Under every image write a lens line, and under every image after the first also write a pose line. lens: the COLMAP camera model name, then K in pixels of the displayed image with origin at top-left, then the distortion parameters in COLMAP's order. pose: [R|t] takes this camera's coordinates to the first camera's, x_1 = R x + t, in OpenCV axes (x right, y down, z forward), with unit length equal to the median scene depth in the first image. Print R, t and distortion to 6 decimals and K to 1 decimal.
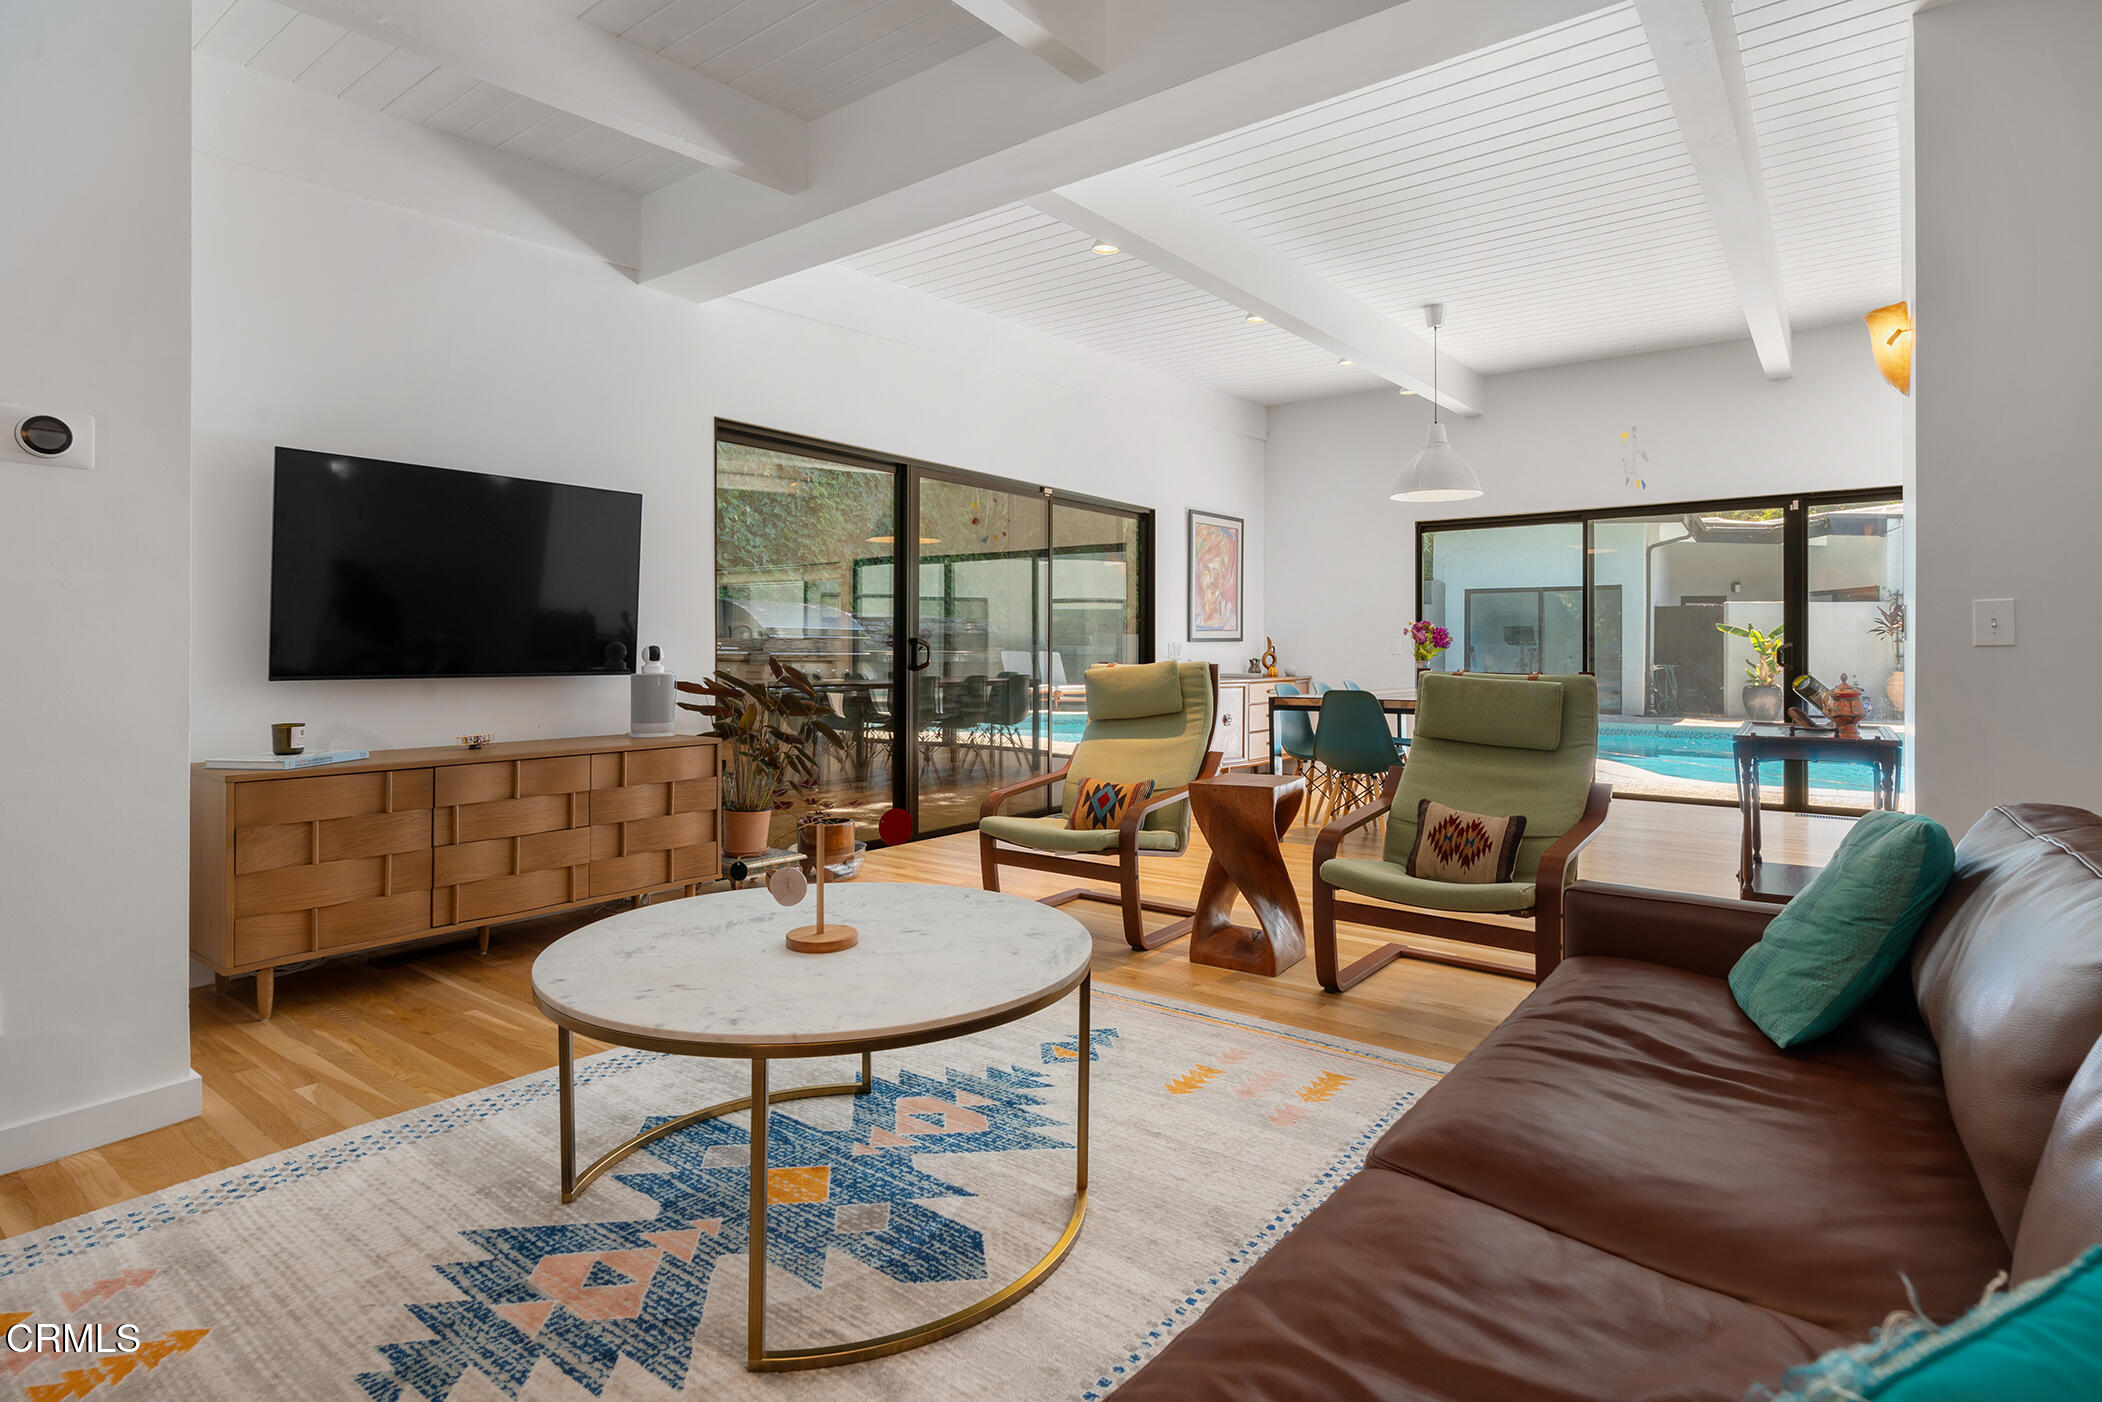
lens RADIAL K [[1056.9, 0, 1068.5], [0, 1056.9, 640.9], [0, 0, 1]] dist [-0.016919, 0.000028]
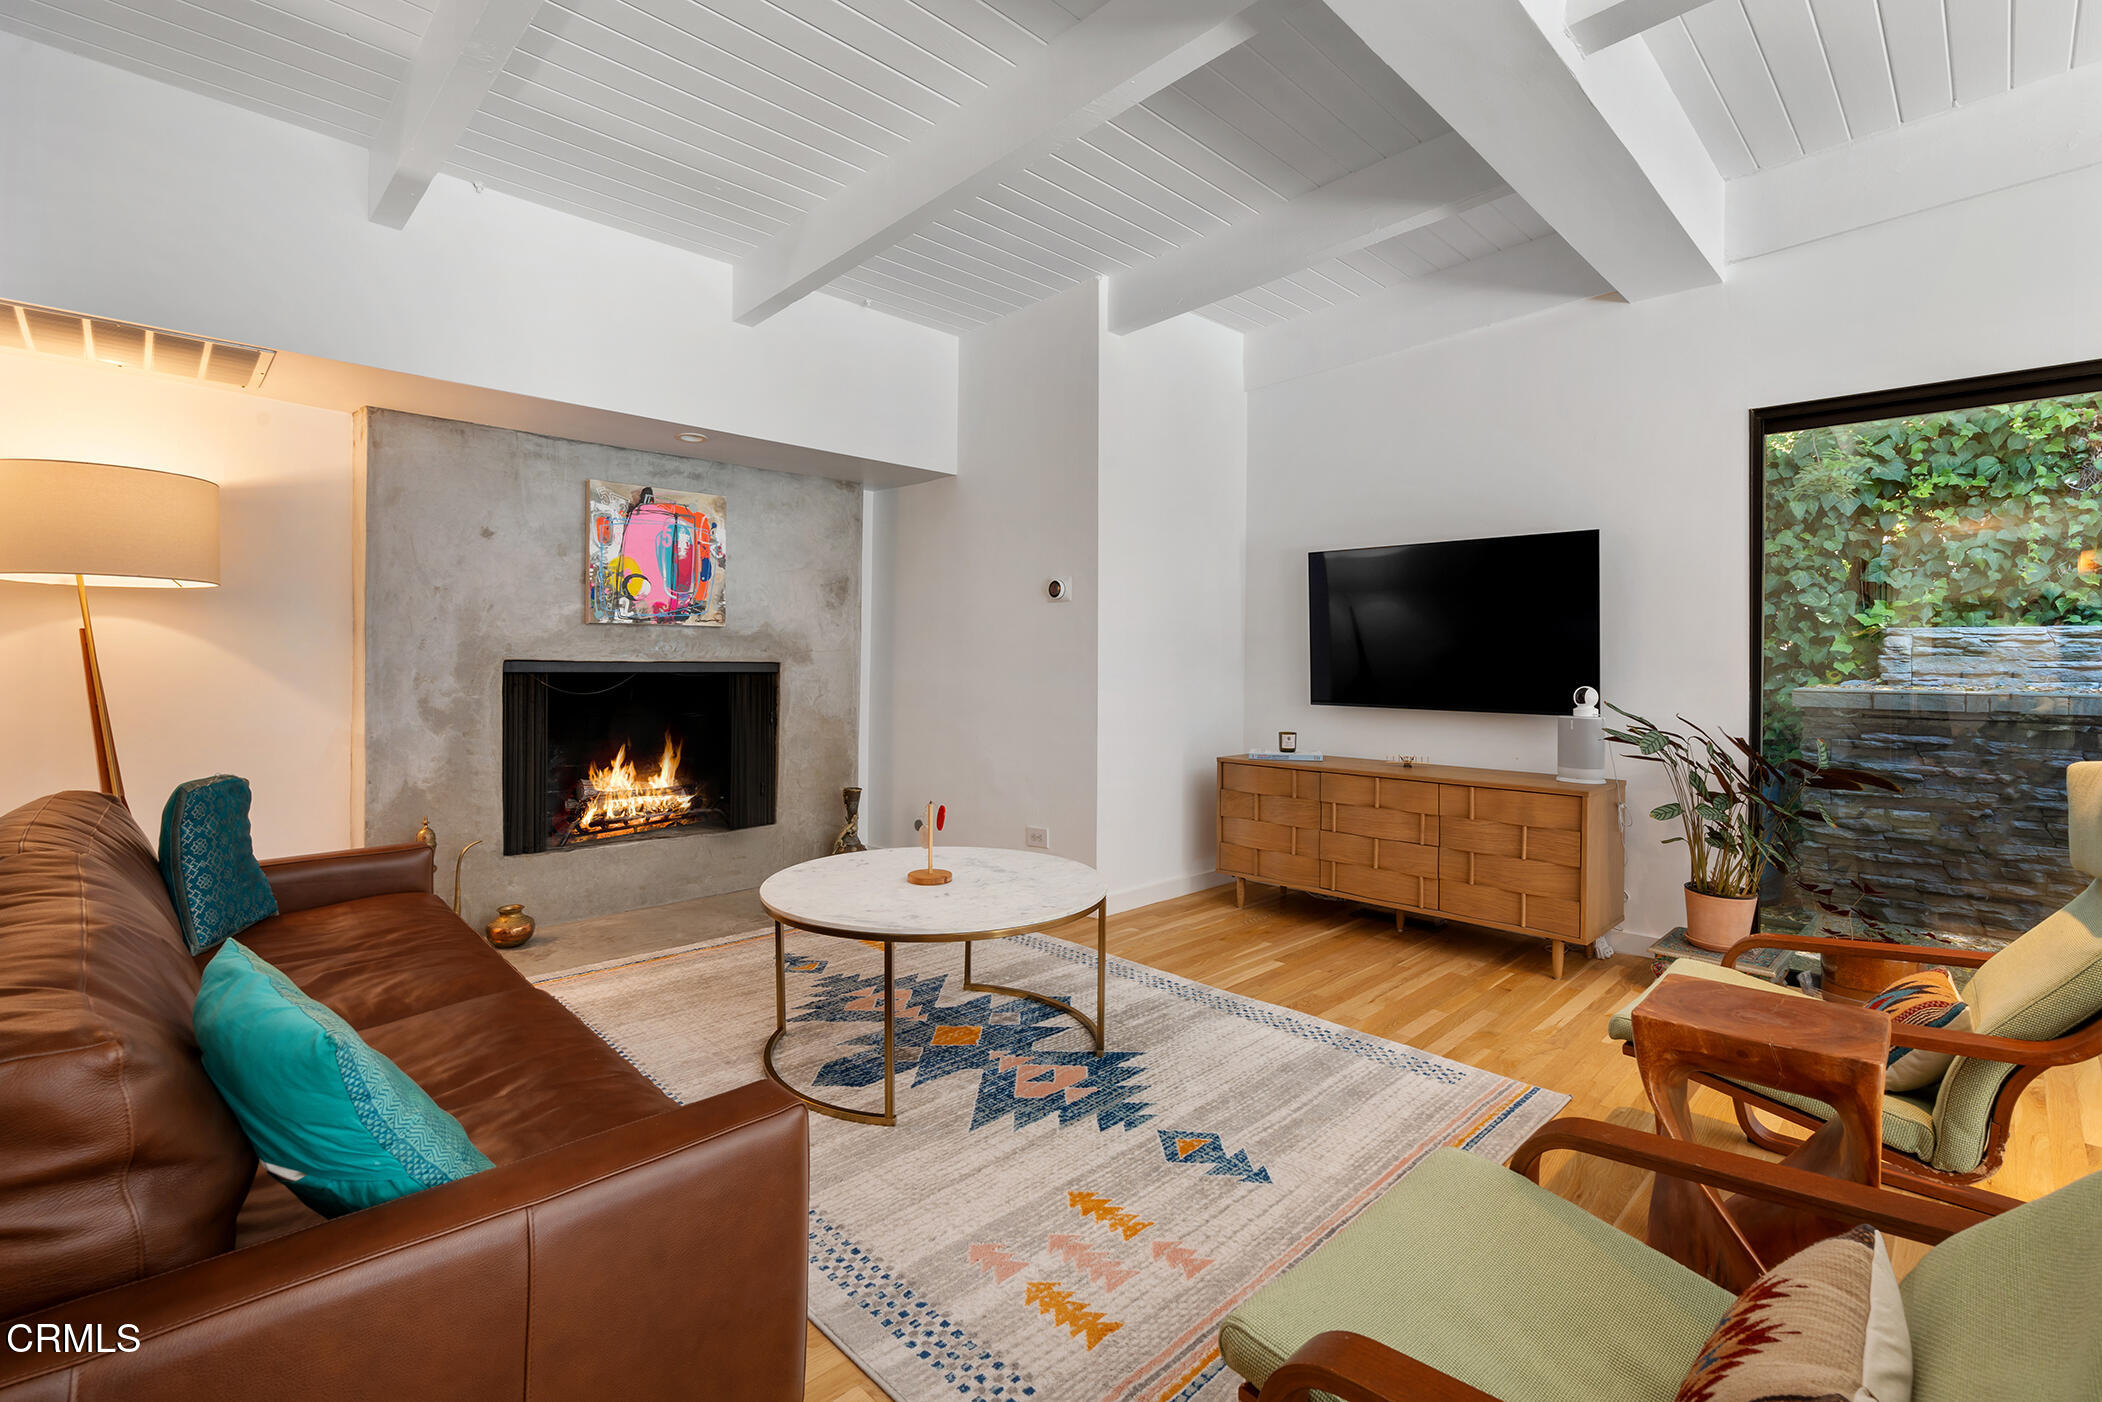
lens RADIAL K [[955.4, 0, 1035.7], [0, 955.4, 657.0], [0, 0, 1]] dist [0.000742, 0.000168]
pose [[-0.154170, -0.001285, -0.988044, 1.003496], [-0.000589, 0.999999, -0.001209, -0.041707], [0.988044, 0.000396, -0.154170, 1.184618]]
